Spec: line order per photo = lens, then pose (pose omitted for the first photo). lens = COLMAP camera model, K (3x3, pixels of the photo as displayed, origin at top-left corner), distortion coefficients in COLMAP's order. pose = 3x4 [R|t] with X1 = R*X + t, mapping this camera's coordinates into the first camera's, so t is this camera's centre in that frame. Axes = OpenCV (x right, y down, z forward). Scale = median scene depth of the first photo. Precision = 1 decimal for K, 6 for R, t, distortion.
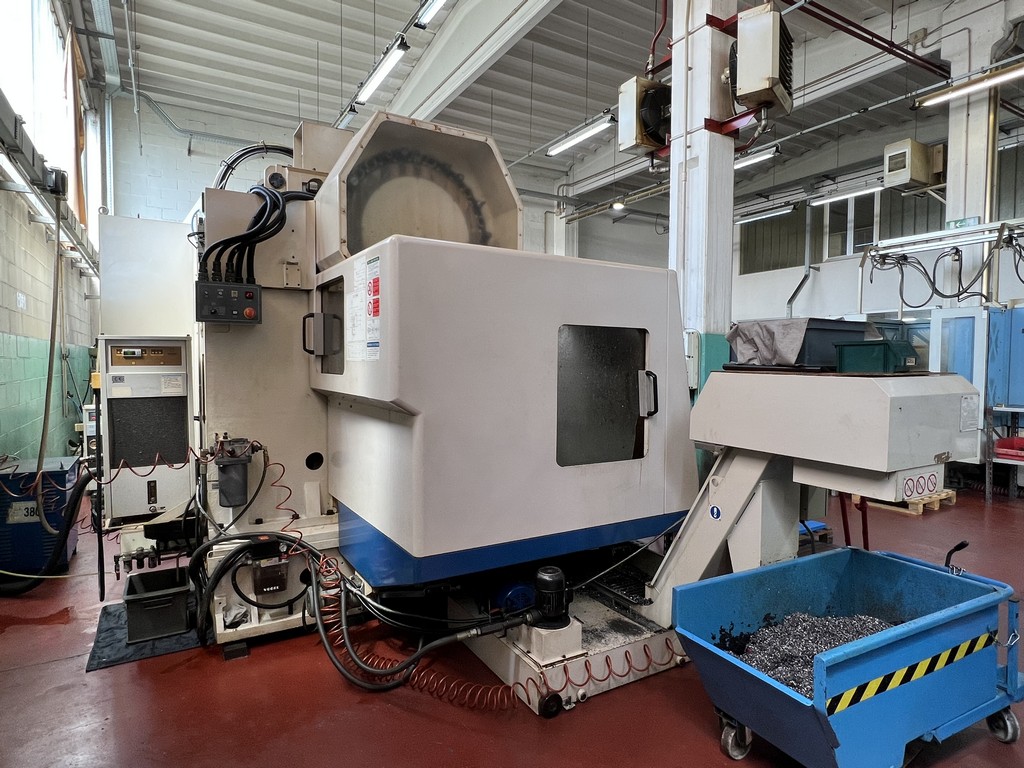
lens RADIAL K [[590.7, 0, 513.5], [0, 590.7, 383.2], [0, 0, 1]] dist [0.008891, 0.001110]
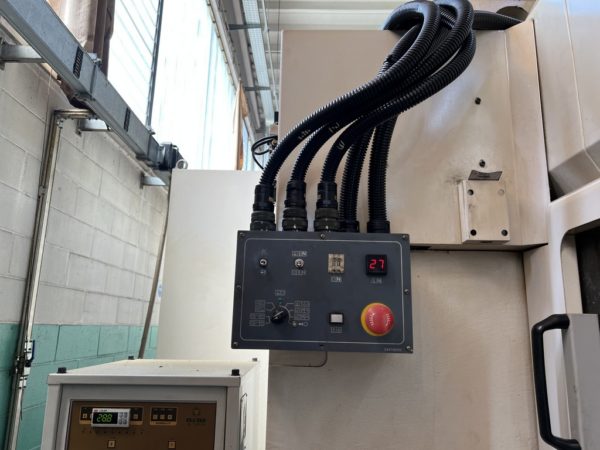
lens RADIAL K [[460.3, 0, 300.9], [0, 460.3, 225.7], [0, 0, 1]] dist [0.010098, 0.000033]
pose [[0.854903, -0.096280, -0.509776, -0.341877], [-0.041359, 0.966852, -0.251967, -0.101087], [0.517137, 0.236491, 0.822582, 0.745523]]
